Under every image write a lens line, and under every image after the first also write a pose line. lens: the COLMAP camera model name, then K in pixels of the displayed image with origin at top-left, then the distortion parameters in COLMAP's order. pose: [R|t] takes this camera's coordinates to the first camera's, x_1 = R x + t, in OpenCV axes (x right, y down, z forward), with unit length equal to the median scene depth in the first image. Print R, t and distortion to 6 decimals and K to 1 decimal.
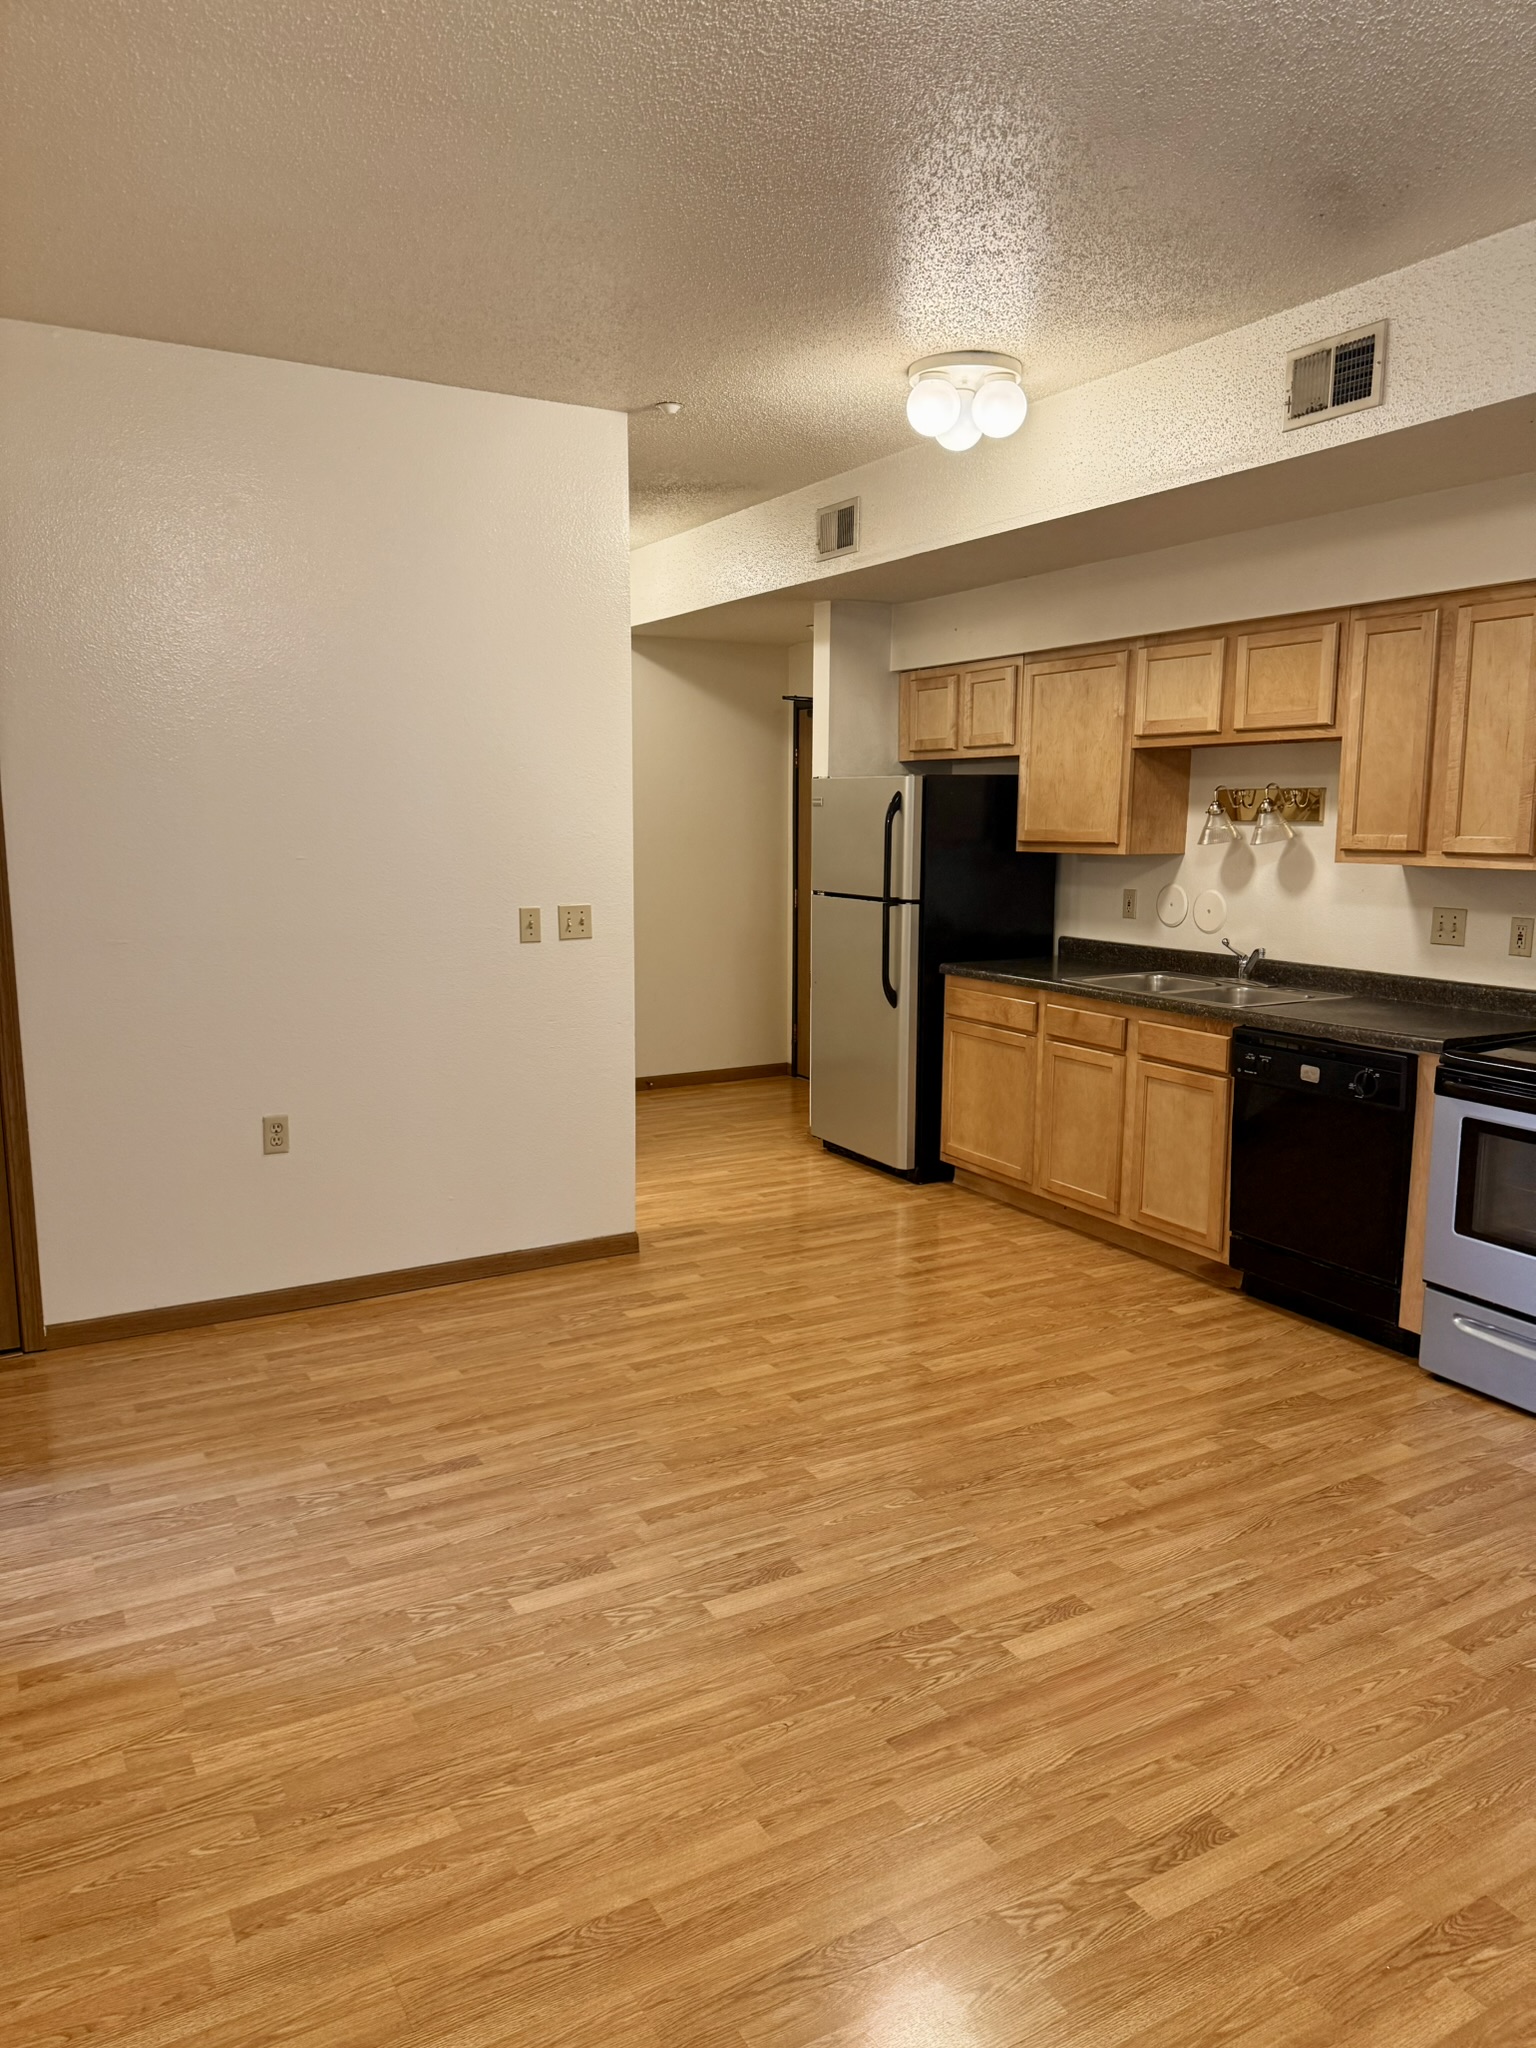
lens RADIAL K [[1467.8, 0, 753.9], [0, 1467.8, 1024.6], [0, 0, 1]] dist [0.033149, -0.012139]
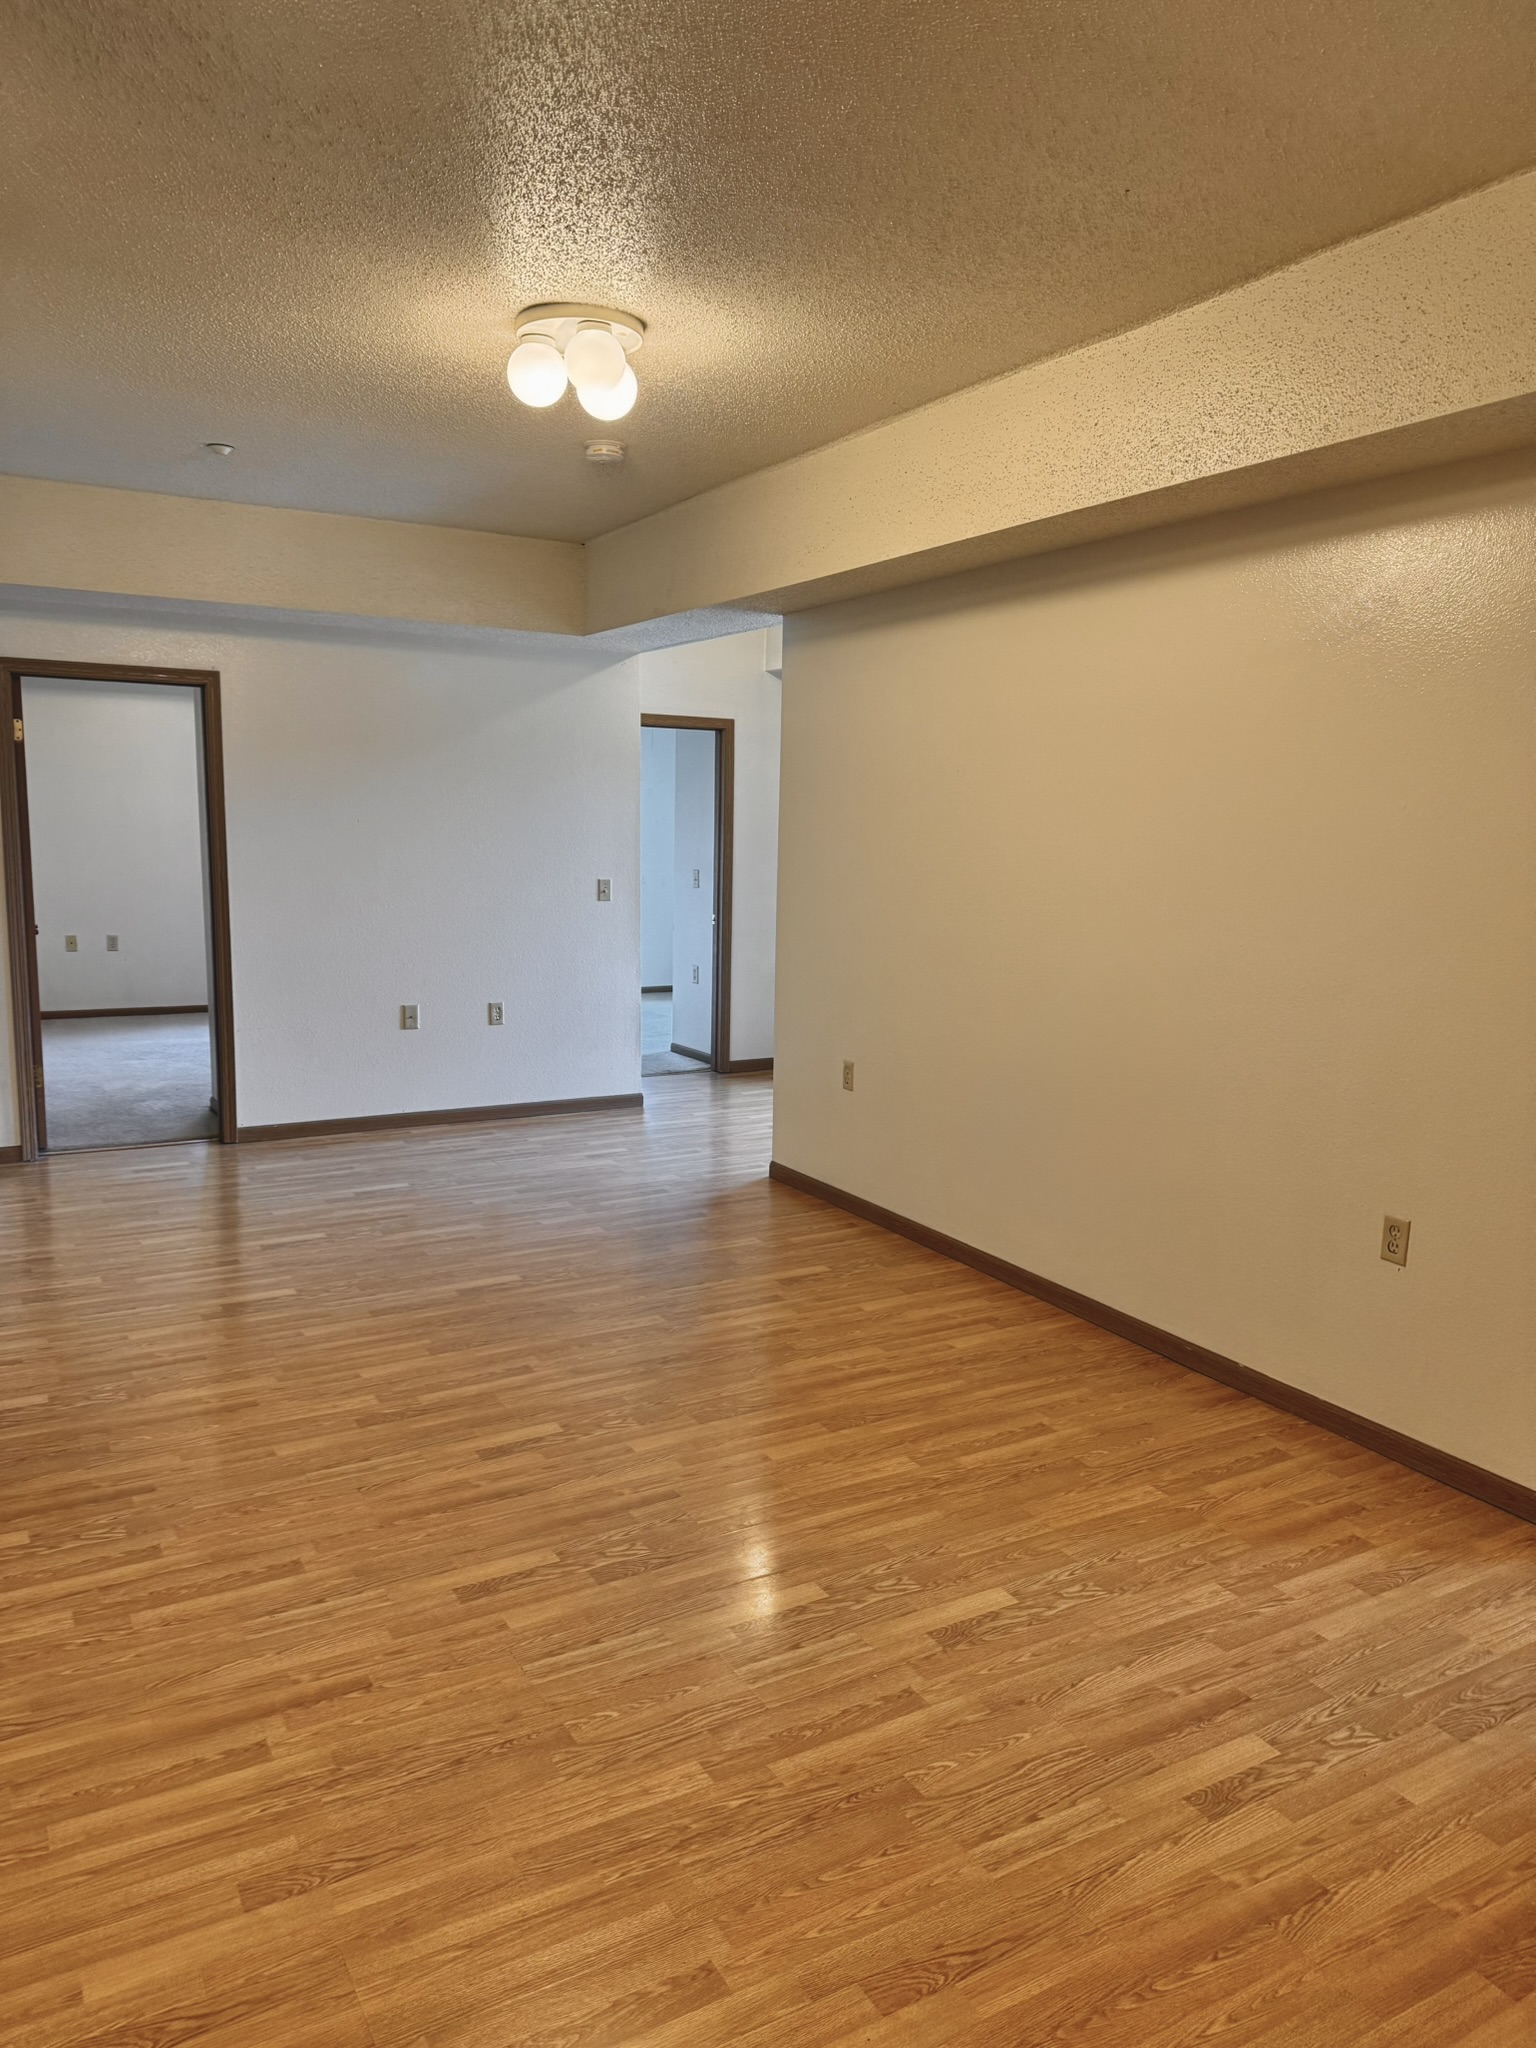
lens RADIAL K [[1467.8, 0, 752.5], [0, 1467.8, 1027.5], [0, 0, 1]] dist [0.033149, -0.012139]
pose [[-0.999667, -0.024384, -0.008477, 0.037050], [-0.025795, 0.956566, 0.290373, -0.286165], [0.001029, 0.290495, -0.956876, 1.855793]]
